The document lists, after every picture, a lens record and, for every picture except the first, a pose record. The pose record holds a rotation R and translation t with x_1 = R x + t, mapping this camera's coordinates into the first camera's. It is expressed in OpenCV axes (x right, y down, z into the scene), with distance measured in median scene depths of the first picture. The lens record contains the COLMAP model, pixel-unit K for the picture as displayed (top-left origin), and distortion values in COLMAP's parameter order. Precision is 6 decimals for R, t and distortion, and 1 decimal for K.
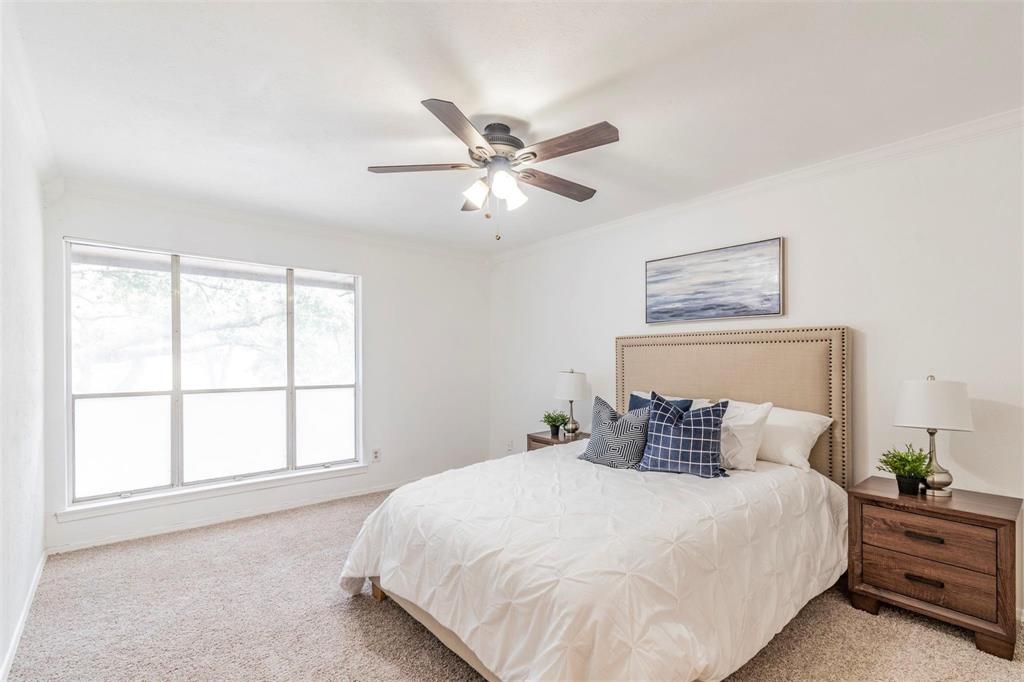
lens RADIAL K [[454.0, 0, 520.5], [0, 454.0, 370.0], [0, 0, 1]] dist [0.000867, -0.000002]
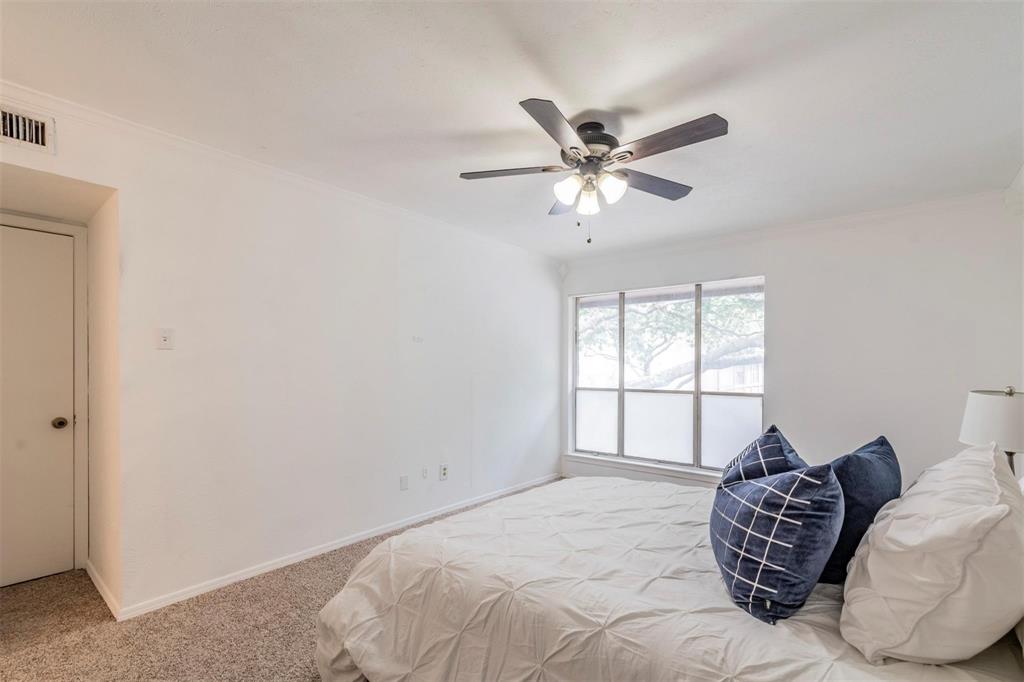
lens RADIAL K [[454.0, 0, 520.5], [0, 454.0, 370.0], [0, 0, 1]] dist [0.000867, -0.000002]
pose [[0.169252, 0.008195, -0.985539, 0.580886], [-0.025439, 0.999669, 0.003944, -0.009657], [0.985244, 0.024404, 0.169404, 0.457871]]
